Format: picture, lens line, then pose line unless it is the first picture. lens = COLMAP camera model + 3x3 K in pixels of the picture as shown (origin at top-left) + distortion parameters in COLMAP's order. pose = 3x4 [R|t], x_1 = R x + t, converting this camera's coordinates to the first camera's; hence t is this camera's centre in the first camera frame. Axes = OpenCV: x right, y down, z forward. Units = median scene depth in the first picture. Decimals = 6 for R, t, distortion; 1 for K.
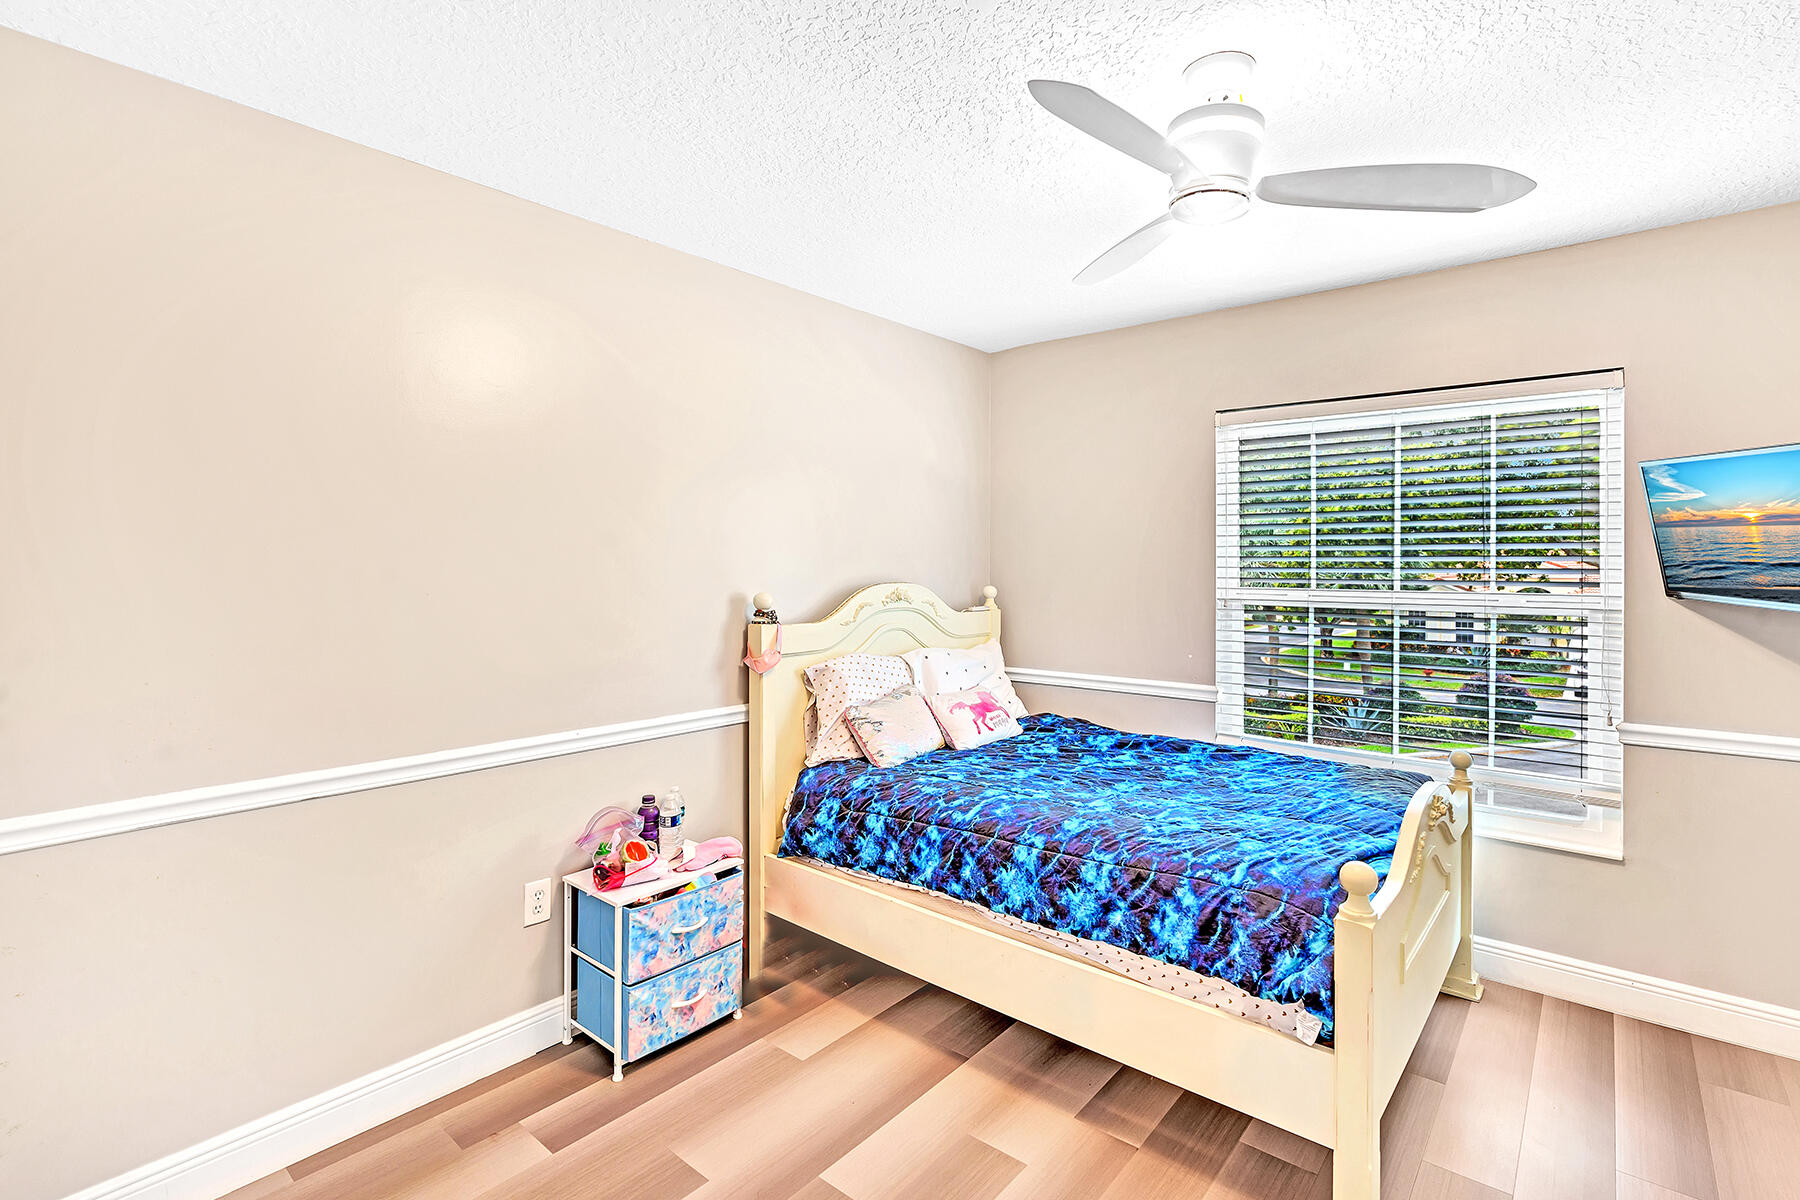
lens RADIAL K [[856.2, 0, 911.1], [0, 856.2, 567.7], [0, 0, 1]] dist [-0.002230, 0.001450]
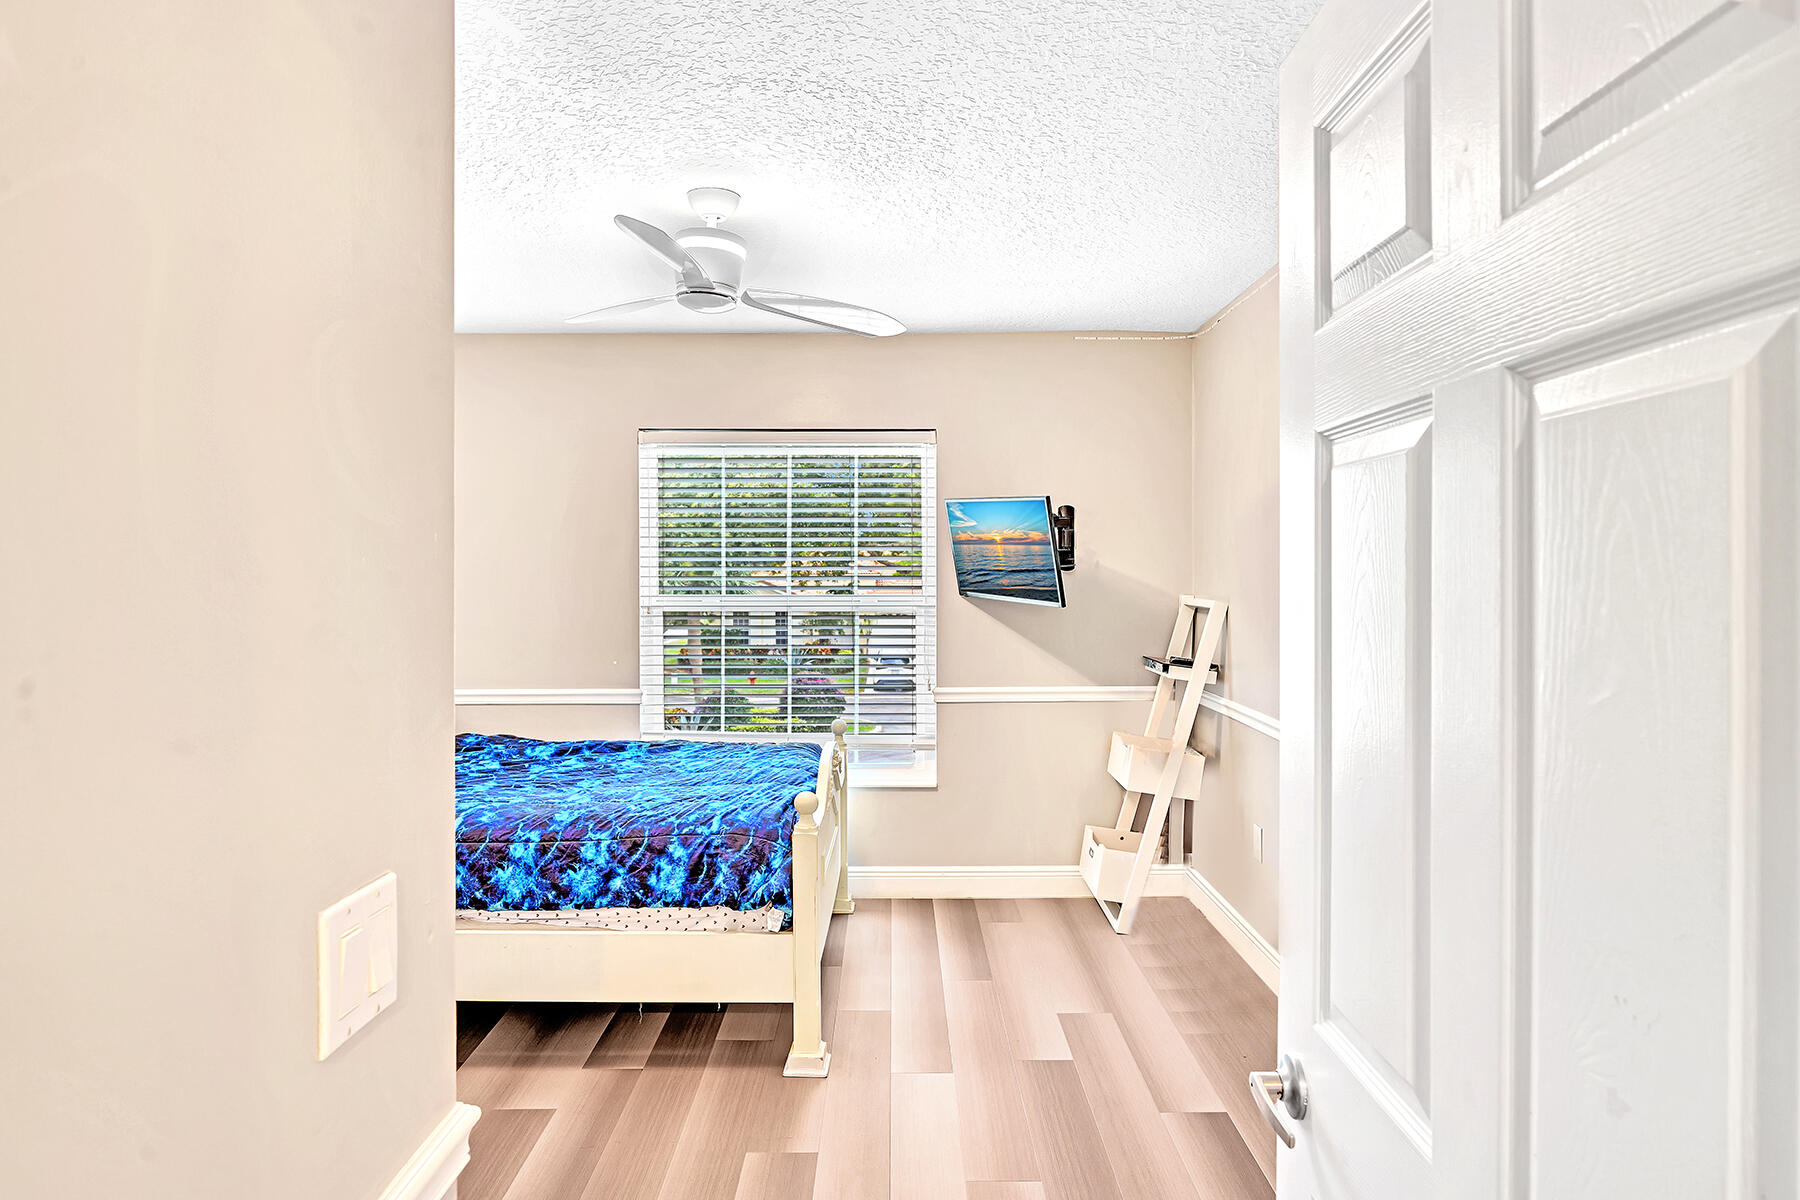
lens RADIAL K [[1142.9, 0, 895.3], [0, 1142.9, 571.9], [0, 0, 1]] dist [0.054831, 0.001315]
pose [[0.768179, -0.008845, 0.640174, -0.452206], [0.005847, 0.999960, 0.006800, -0.020387], [-0.640208, -0.001480, 0.768200, -0.426990]]
